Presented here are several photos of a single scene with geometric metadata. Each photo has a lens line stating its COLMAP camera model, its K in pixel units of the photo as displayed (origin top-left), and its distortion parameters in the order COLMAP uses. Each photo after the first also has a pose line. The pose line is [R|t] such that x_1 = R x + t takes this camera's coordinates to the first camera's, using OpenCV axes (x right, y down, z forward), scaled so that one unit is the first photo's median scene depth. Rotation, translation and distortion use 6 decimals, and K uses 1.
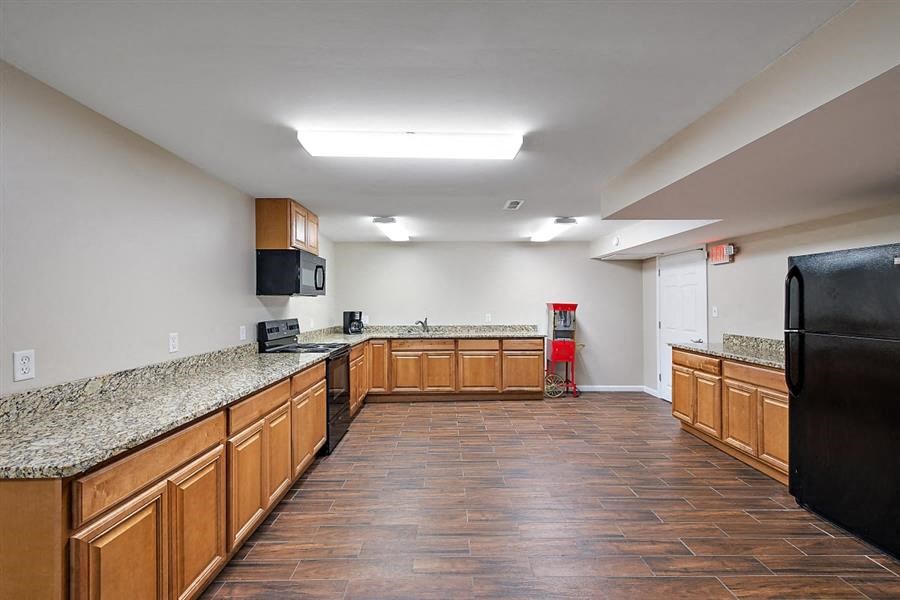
lens RADIAL K [[382.7, 0, 447.2], [0, 382.7, 301.8], [0, 0, 1]] dist [-0.002506, -0.000168]
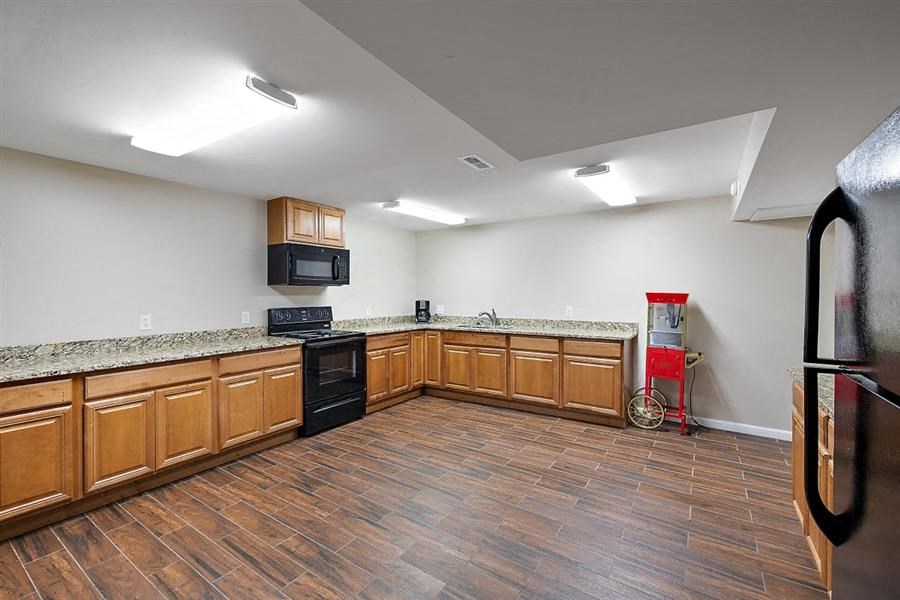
lens RADIAL K [[382.7, 0, 446.0], [0, 382.7, 297.5], [0, 0, 1]] dist [-0.002506, -0.000168]
pose [[0.822512, 0.007808, -0.568694, 0.388507], [0.001564, 0.999871, 0.015991, 0.001473], [0.568745, -0.014042, 0.822394, 0.236727]]
